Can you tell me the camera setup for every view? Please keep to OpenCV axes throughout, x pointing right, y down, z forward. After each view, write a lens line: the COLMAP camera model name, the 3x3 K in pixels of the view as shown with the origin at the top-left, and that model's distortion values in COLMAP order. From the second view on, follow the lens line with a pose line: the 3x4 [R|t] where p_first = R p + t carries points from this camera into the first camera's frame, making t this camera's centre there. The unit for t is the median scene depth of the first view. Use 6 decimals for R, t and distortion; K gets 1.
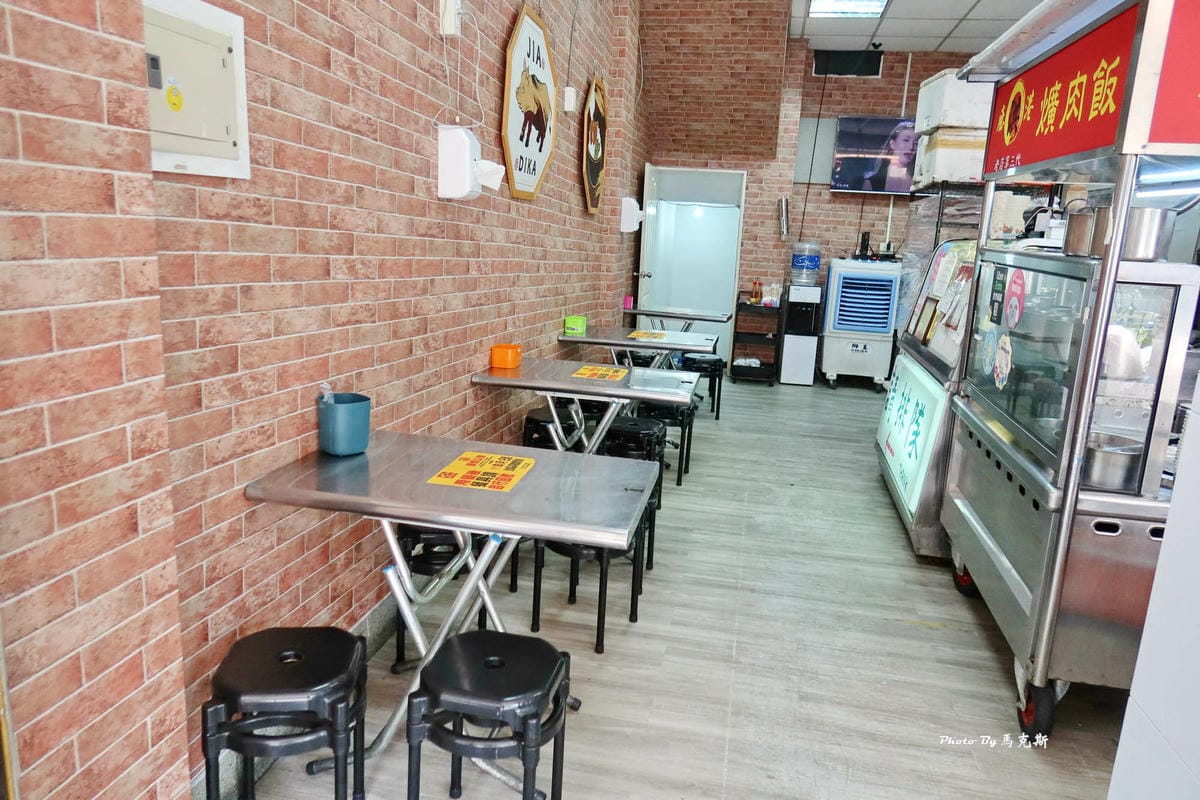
lens RADIAL K [[819.8, 0, 605.5], [0, 819.8, 394.3], [0, 0, 1]] dist [-0.008687, 0.002005]
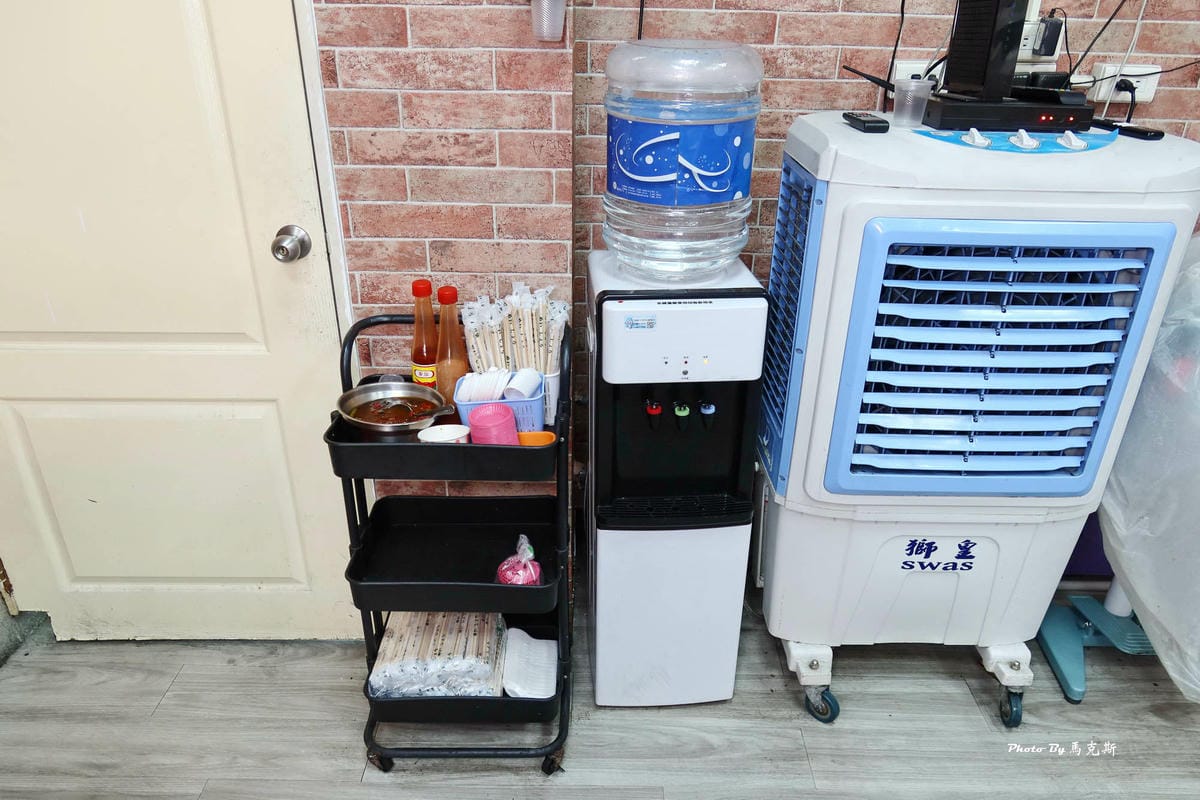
lens RADIAL K [[819.8, 0, 597.6], [0, 819.8, 403.3], [0, 0, 1]] dist [-0.008687, 0.002005]
pose [[0.981661, -0.121727, 0.146712, 0.401810], [0.078359, 0.959226, 0.271562, -0.332700], [-0.173787, -0.255085, 0.951173, 1.695007]]
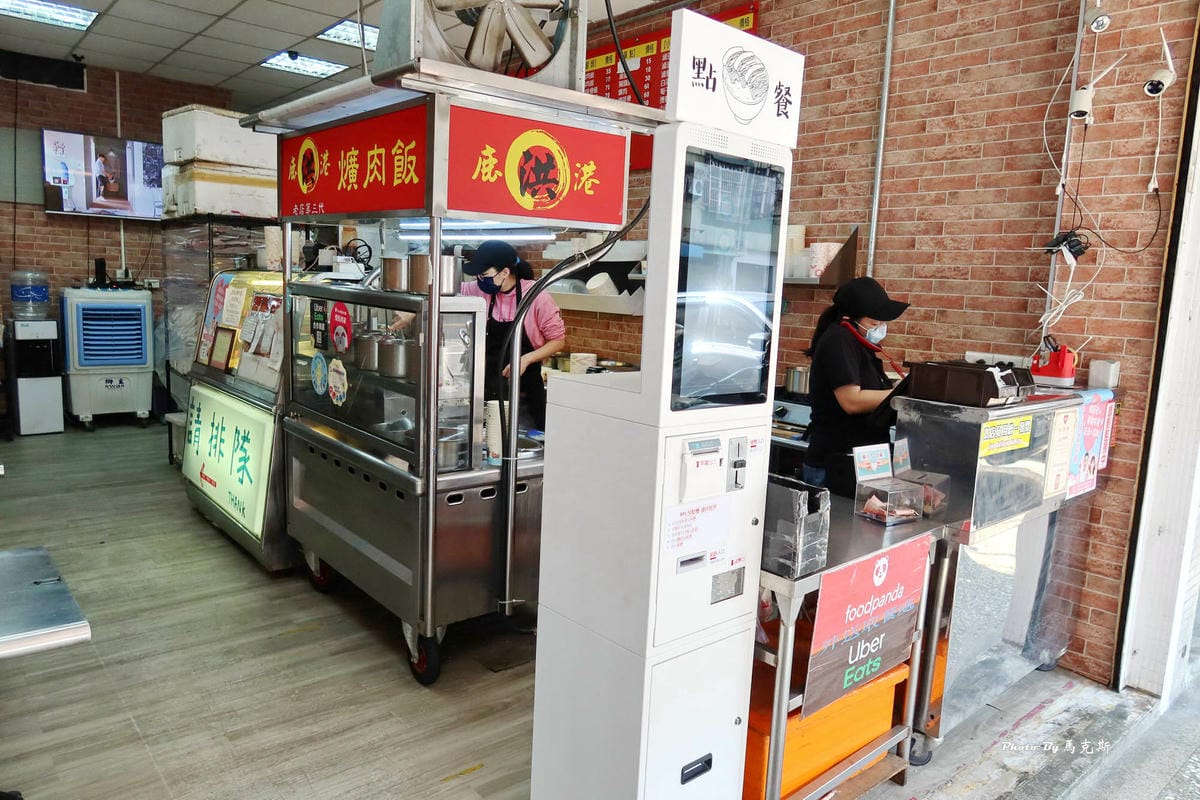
lens RADIAL K [[819.8, 0, 599.0], [0, 819.8, 396.3], [0, 0, 1]] dist [-0.008687, 0.002005]
pose [[0.620115, -0.135454, 0.772728, -0.137184], [0.149015, 0.987387, 0.053497, -0.020231], [-0.770228, 0.081974, 0.632478, -0.010818]]
